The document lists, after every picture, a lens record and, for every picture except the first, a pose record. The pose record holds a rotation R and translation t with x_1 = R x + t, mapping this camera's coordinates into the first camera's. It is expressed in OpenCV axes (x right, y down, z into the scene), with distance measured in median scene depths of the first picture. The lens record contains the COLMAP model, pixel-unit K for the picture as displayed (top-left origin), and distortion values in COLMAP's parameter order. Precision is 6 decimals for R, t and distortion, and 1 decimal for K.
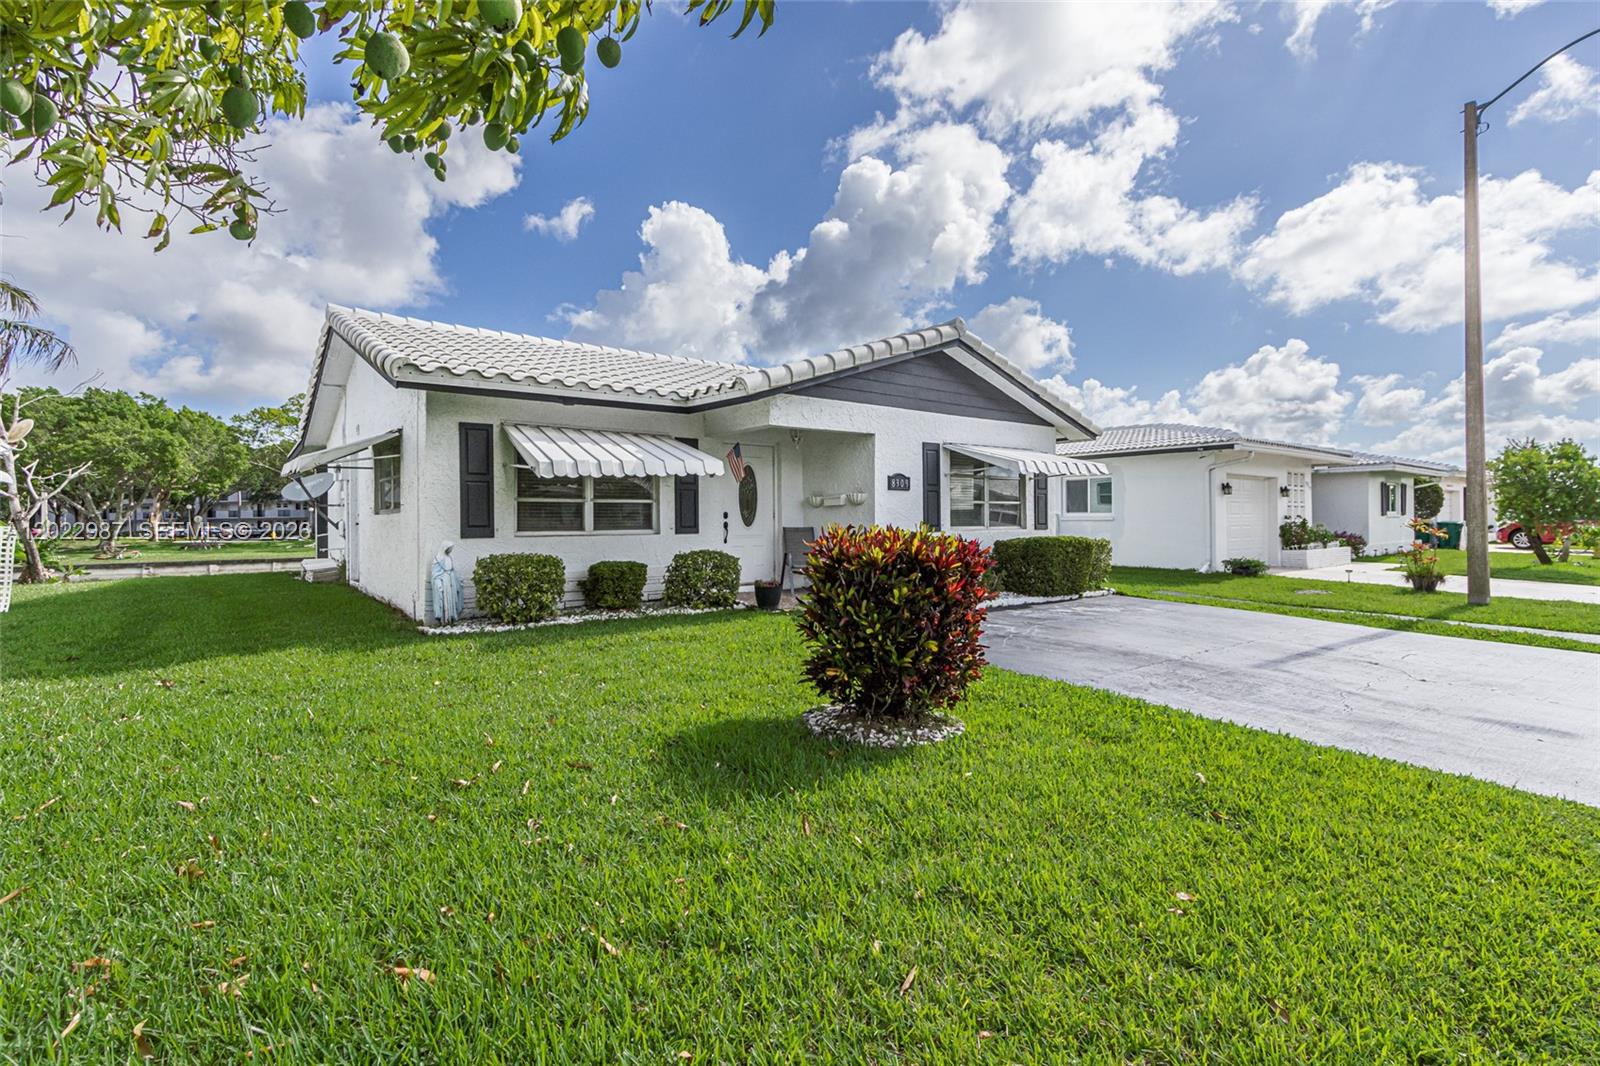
lens RADIAL K [[726.9, 0, 797.6], [0, 726.9, 522.9], [0, 0, 1]] dist [0.003533, -0.000009]
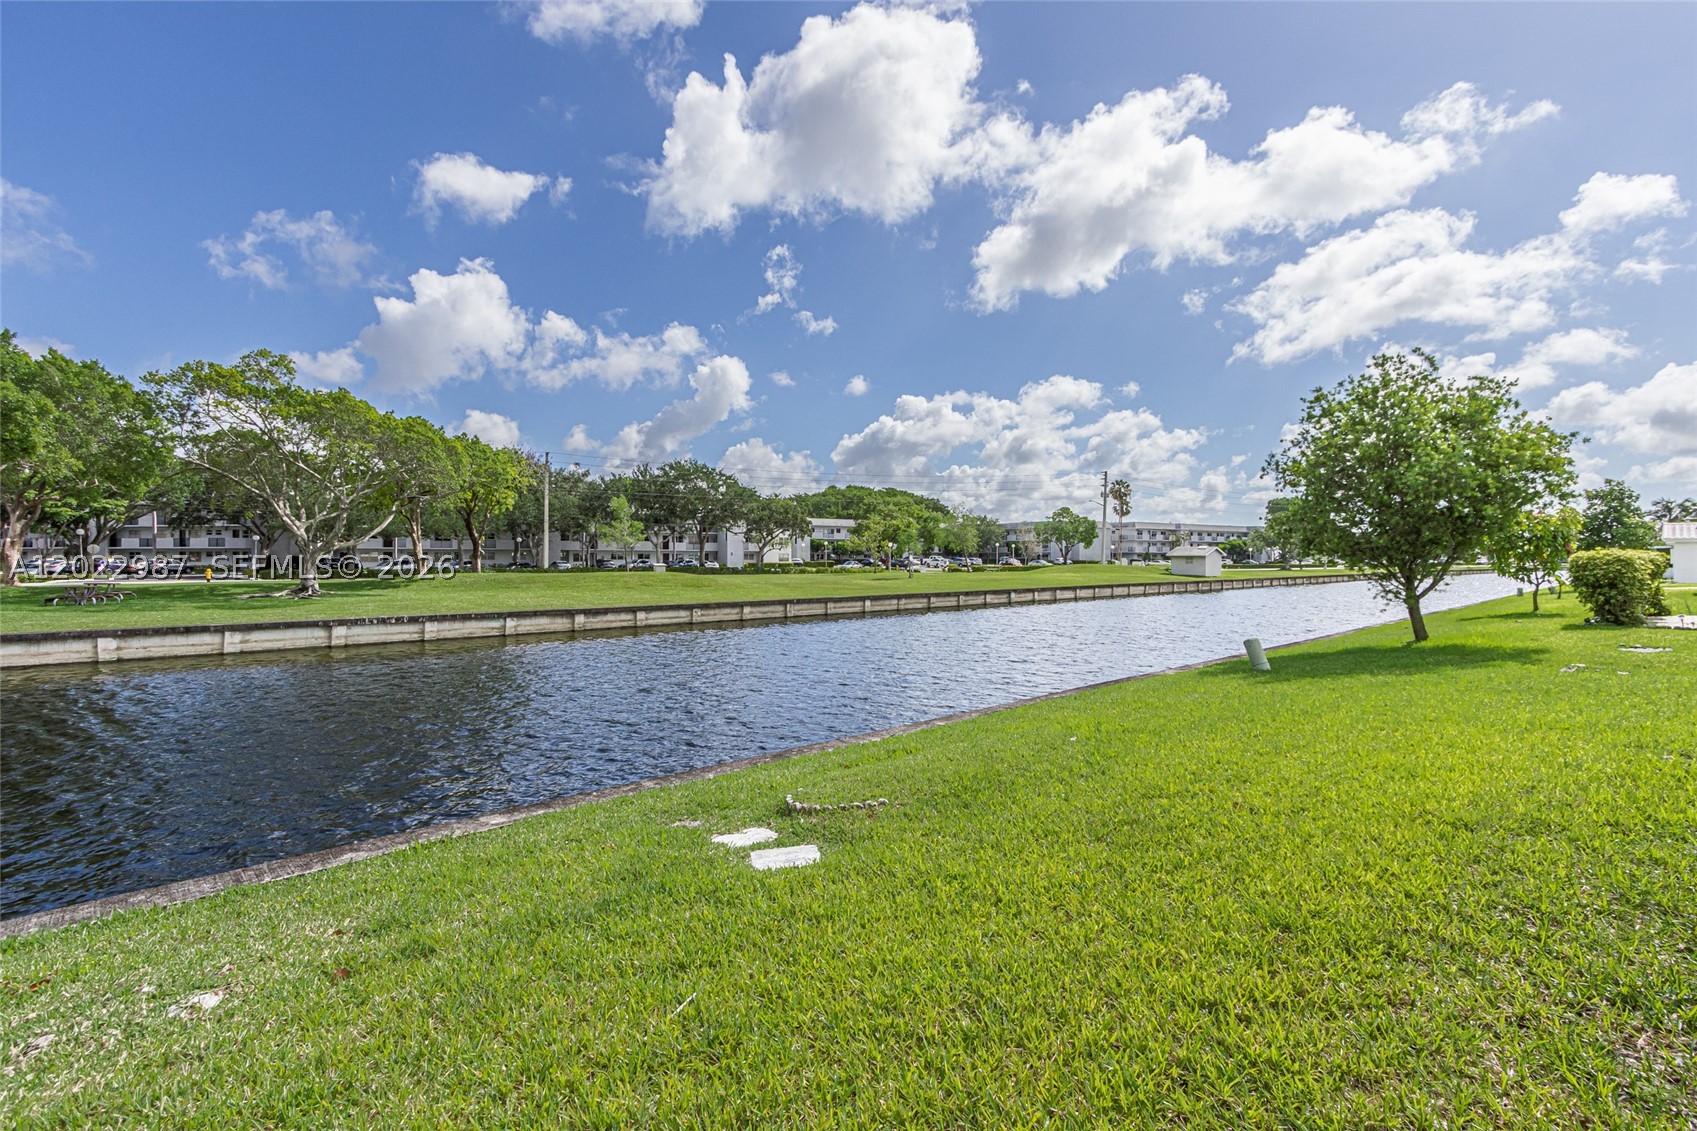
lens RADIAL K [[770.9, 0, 852.4], [0, 770.9, 566.1], [0, 0, 1]] dist [0.003533, -0.000009]
pose [[0.996625, 0.009135, 0.081582, -0.296665], [-0.009786, 0.999923, 0.007584, -0.003396], [-0.081506, -0.008357, 0.996638, 0.381873]]
